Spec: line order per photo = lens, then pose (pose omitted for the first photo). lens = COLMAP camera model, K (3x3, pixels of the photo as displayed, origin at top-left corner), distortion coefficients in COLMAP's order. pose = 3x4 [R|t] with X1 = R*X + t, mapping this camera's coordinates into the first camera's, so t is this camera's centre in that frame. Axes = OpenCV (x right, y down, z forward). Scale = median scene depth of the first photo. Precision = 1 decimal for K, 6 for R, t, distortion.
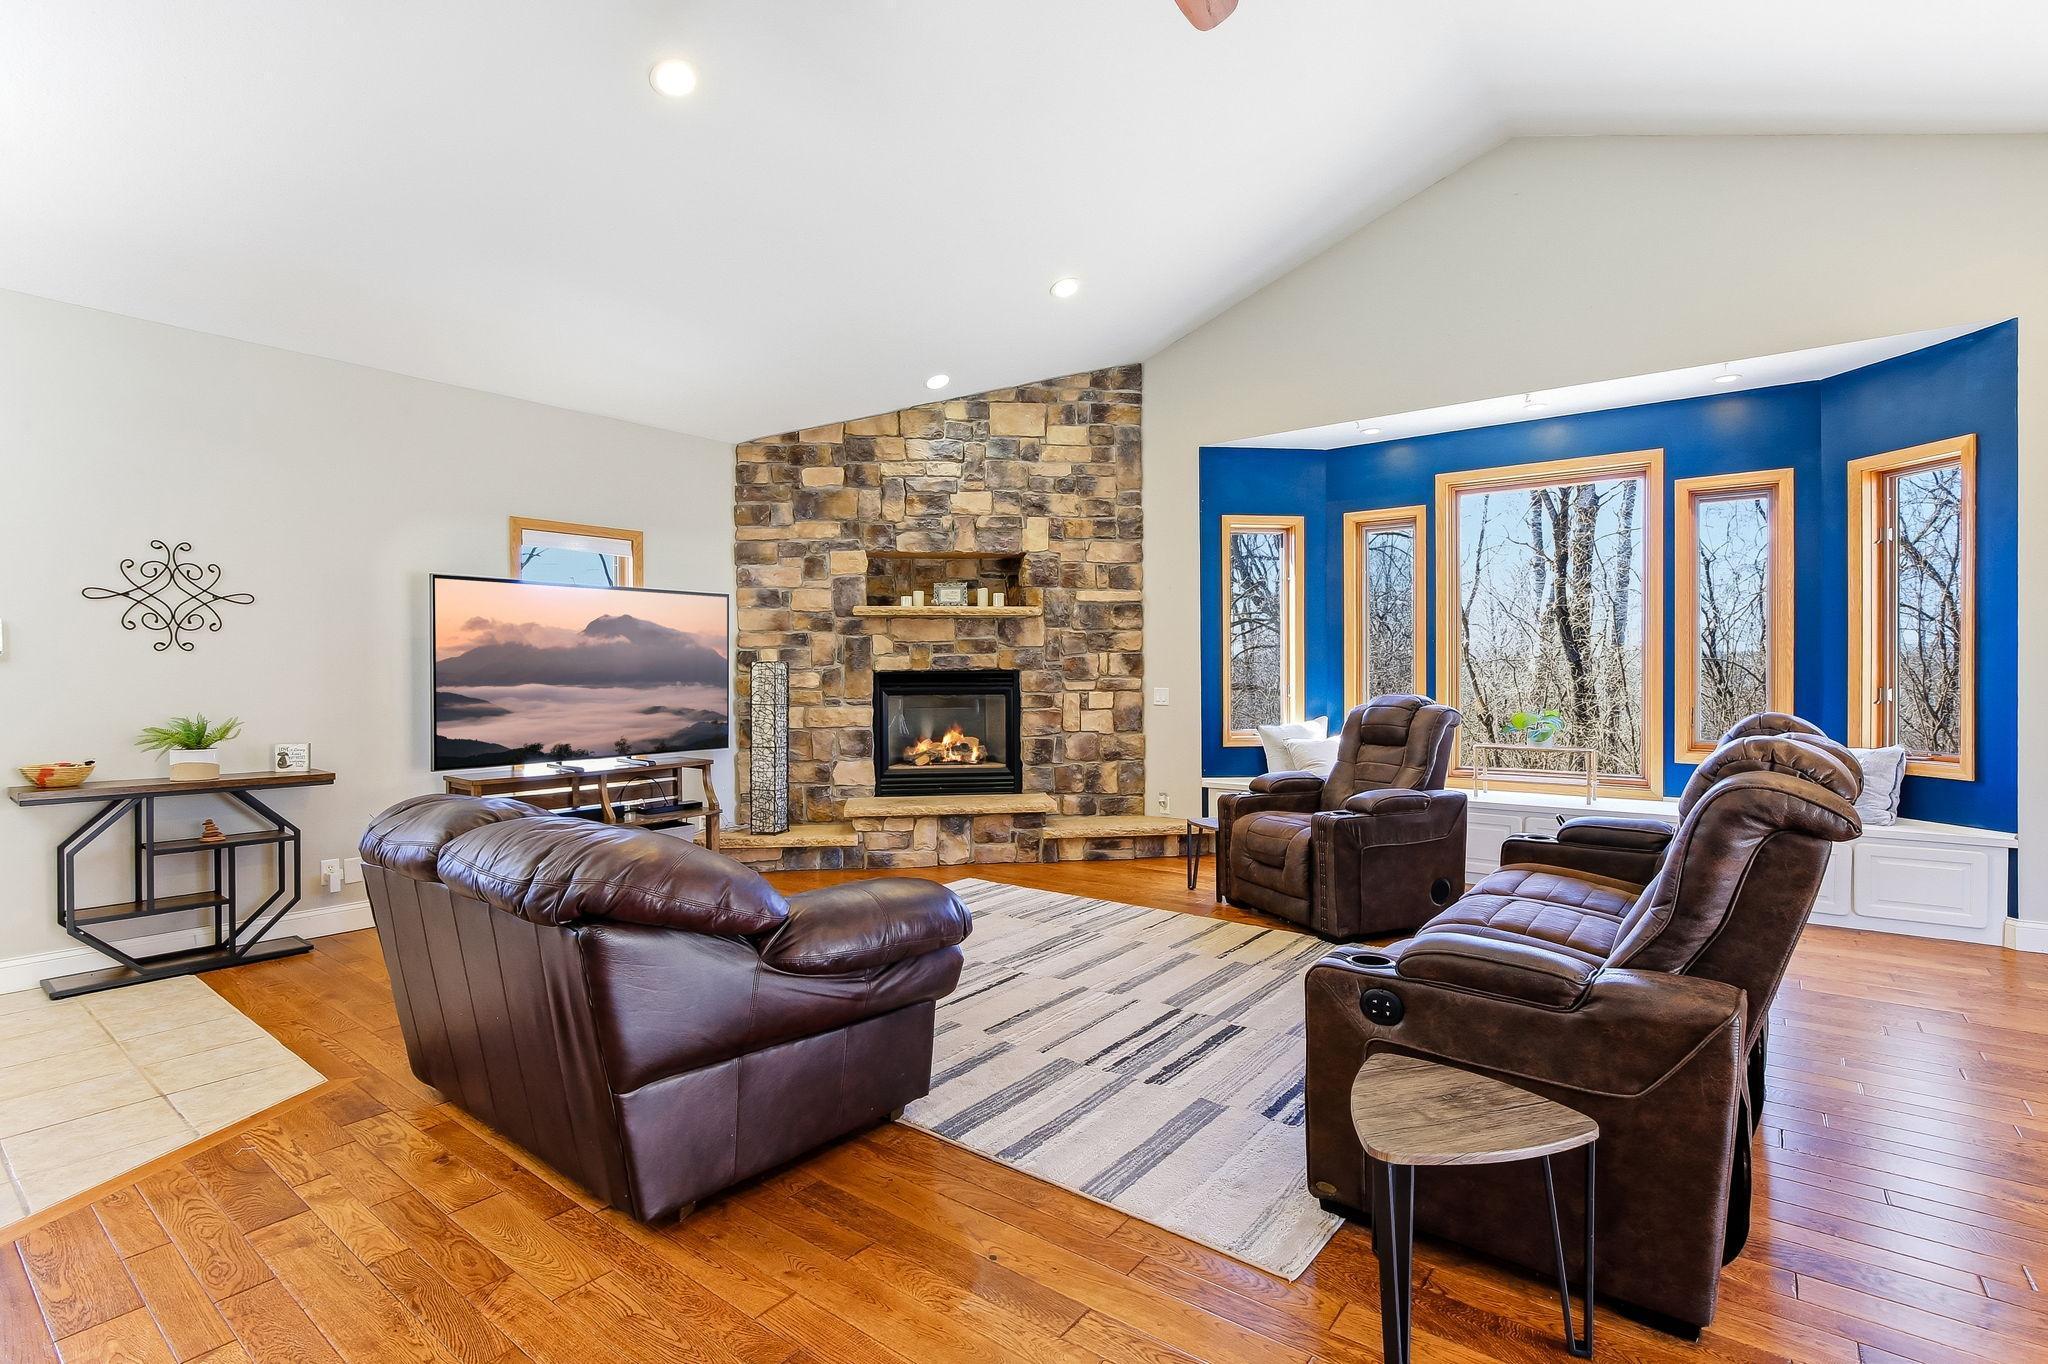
lens RADIAL K [[952.7, 0, 1026.8], [0, 952.7, 676.4], [0, 0, 1]] dist [-0.019123, 0.000664]
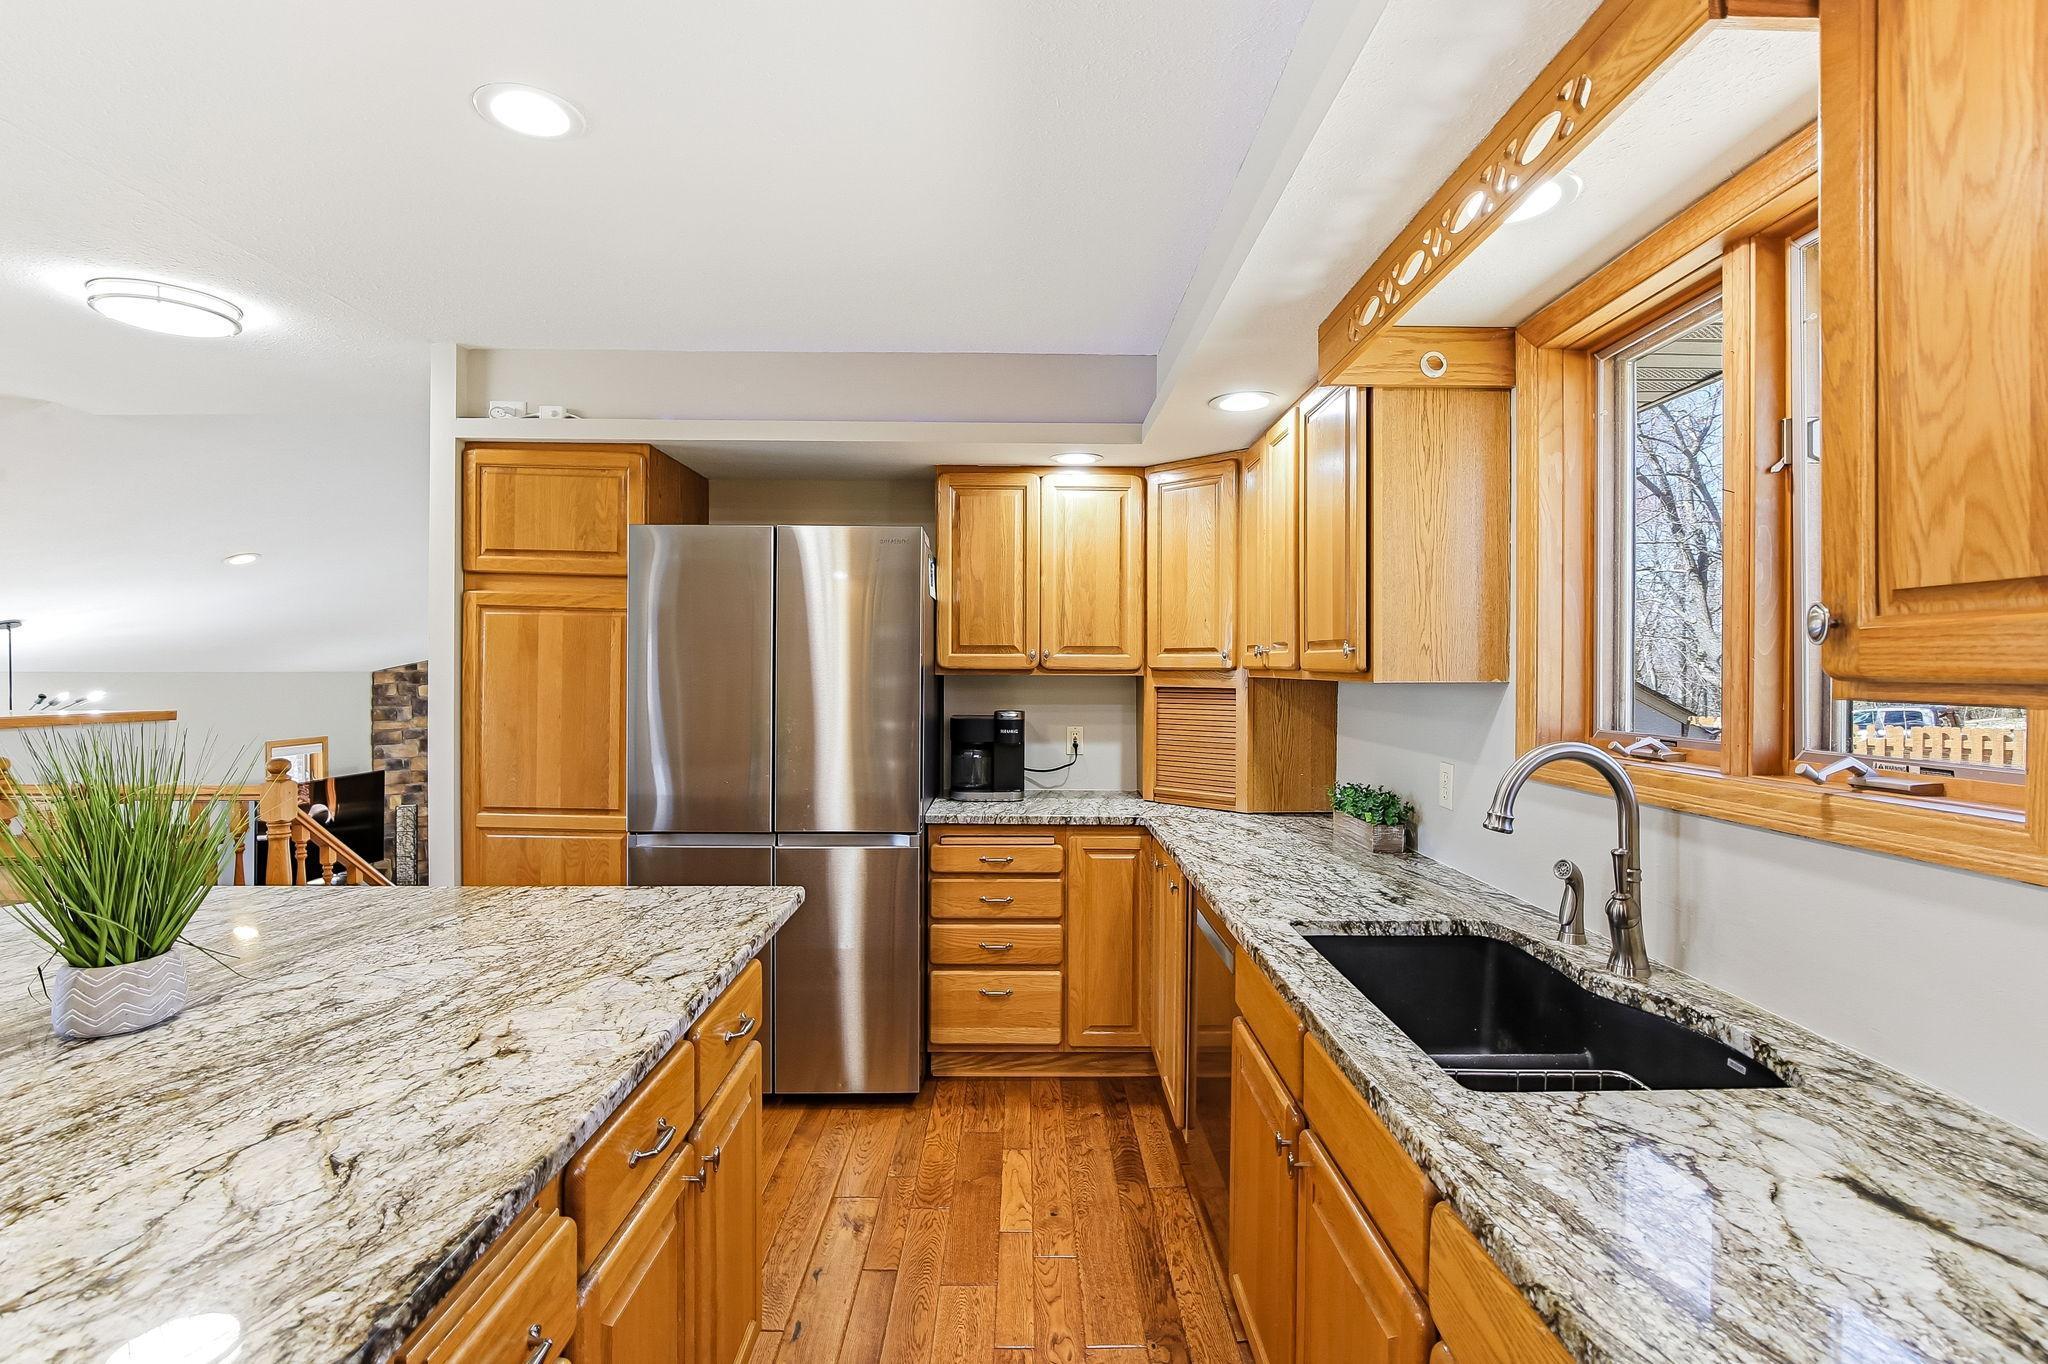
lens RADIAL K [[952.7, 0, 1028.3], [0, 952.7, 677.7], [0, 0, 1]] dist [-0.019123, 0.000664]
pose [[0.783841, 0.006565, 0.620927, -0.420239], [-0.006242, 0.999977, -0.002693, -0.231176], [-0.620931, -0.001765, 0.783863, -0.944636]]
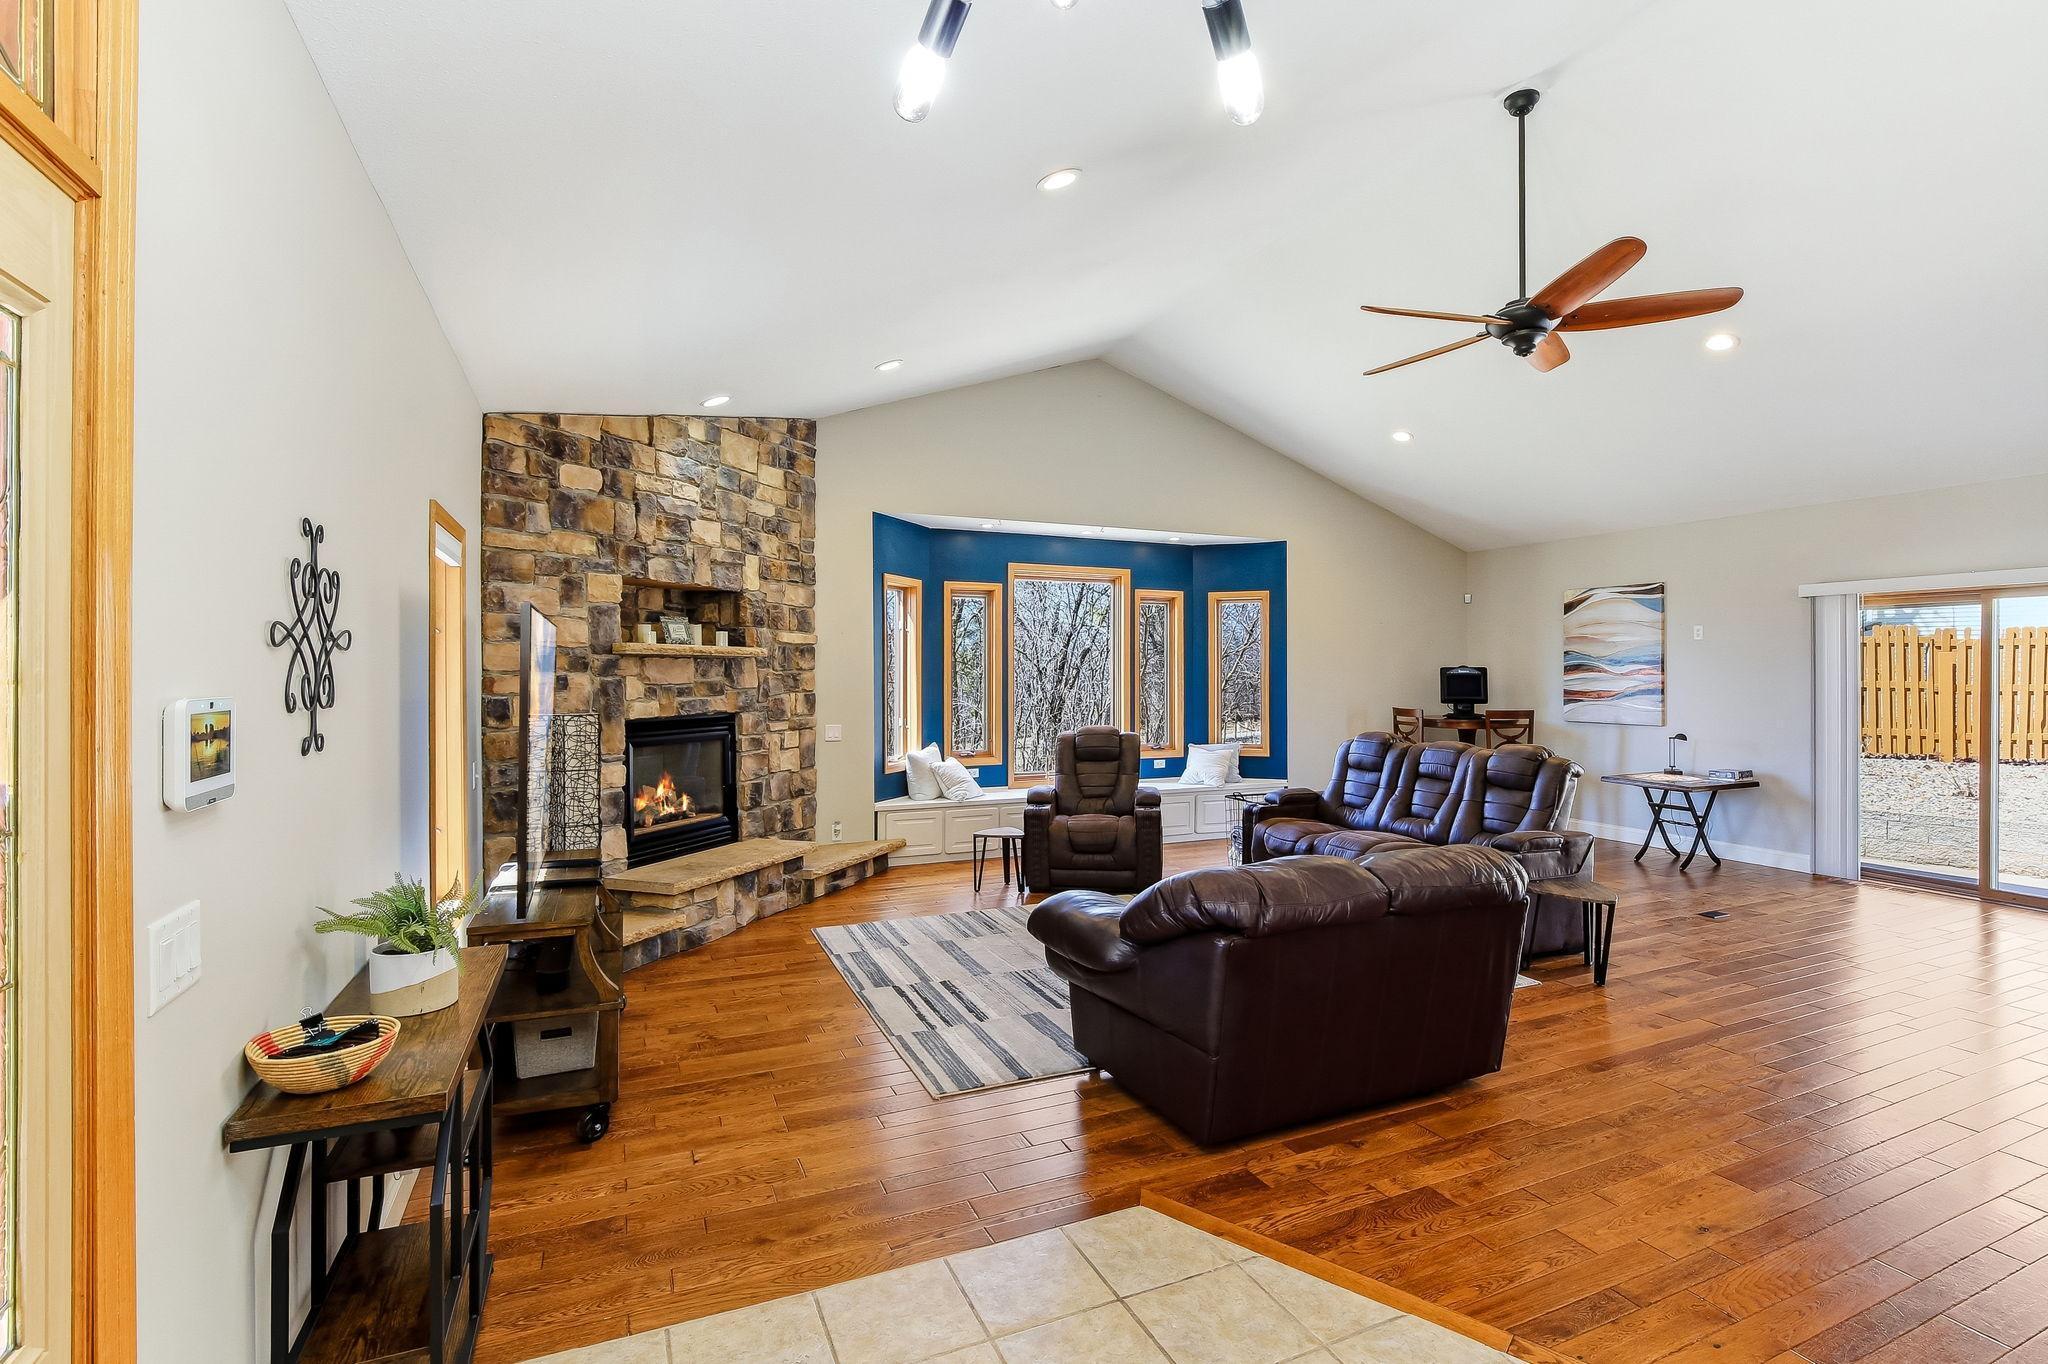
lens RADIAL K [[952.7, 0, 1041.7], [0, 952.7, 665.7], [0, 0, 1]] dist [-0.019123, 0.000664]
pose [[0.476628, 0.011561, 0.879029, -0.715929], [0.002890, 0.999888, -0.014717, -0.039730], [-0.879100, 0.009555, 0.476541, 0.281804]]
